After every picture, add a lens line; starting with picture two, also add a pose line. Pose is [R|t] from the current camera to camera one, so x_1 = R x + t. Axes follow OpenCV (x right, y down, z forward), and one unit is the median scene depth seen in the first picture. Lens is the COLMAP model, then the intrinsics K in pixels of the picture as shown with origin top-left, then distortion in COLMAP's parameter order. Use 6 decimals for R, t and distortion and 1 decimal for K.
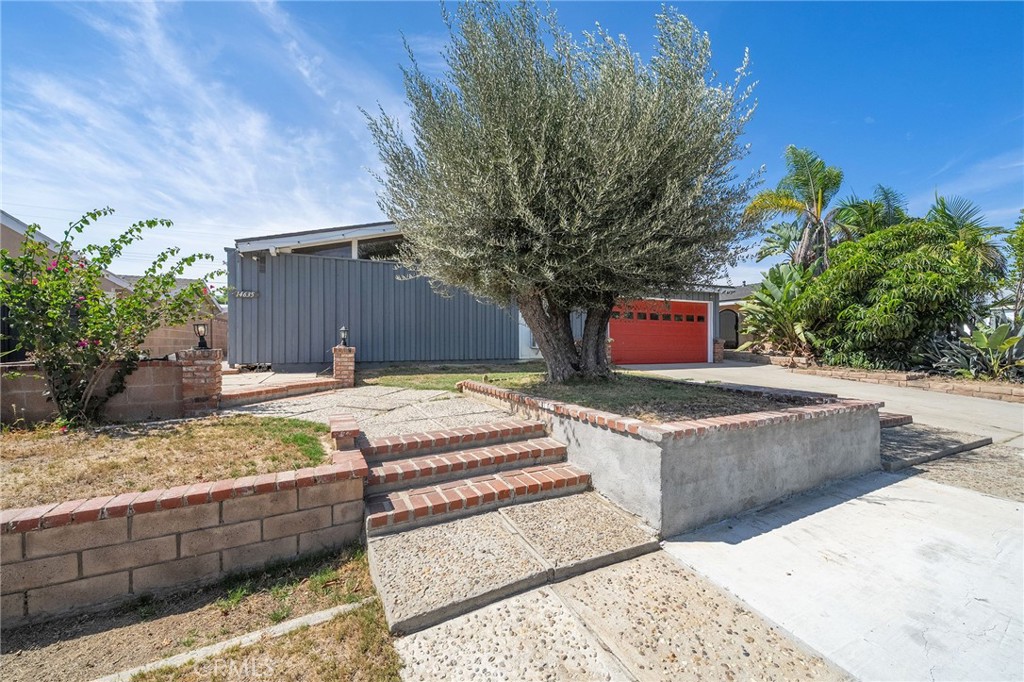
lens RADIAL K [[369.3, 0, 555.4], [0, 369.3, 342.0], [0, 0, 1]] dist [0.009512, -0.000410]
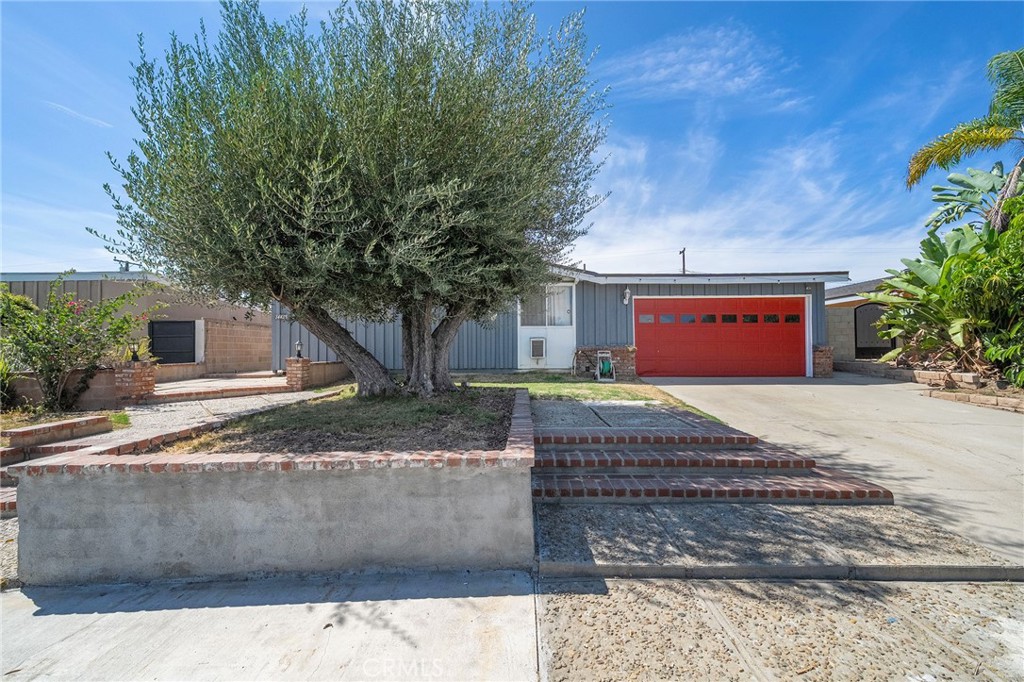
lens RADIAL K [[369.3, 0, 513.2], [0, 369.3, 343.3], [0, 0, 1]] dist [0.009512, -0.000410]
pose [[0.905602, -0.012430, -0.423946, 1.192270], [0.006027, 0.999847, -0.016441, -0.019110], [0.424086, 0.012334, 0.905538, 0.463650]]
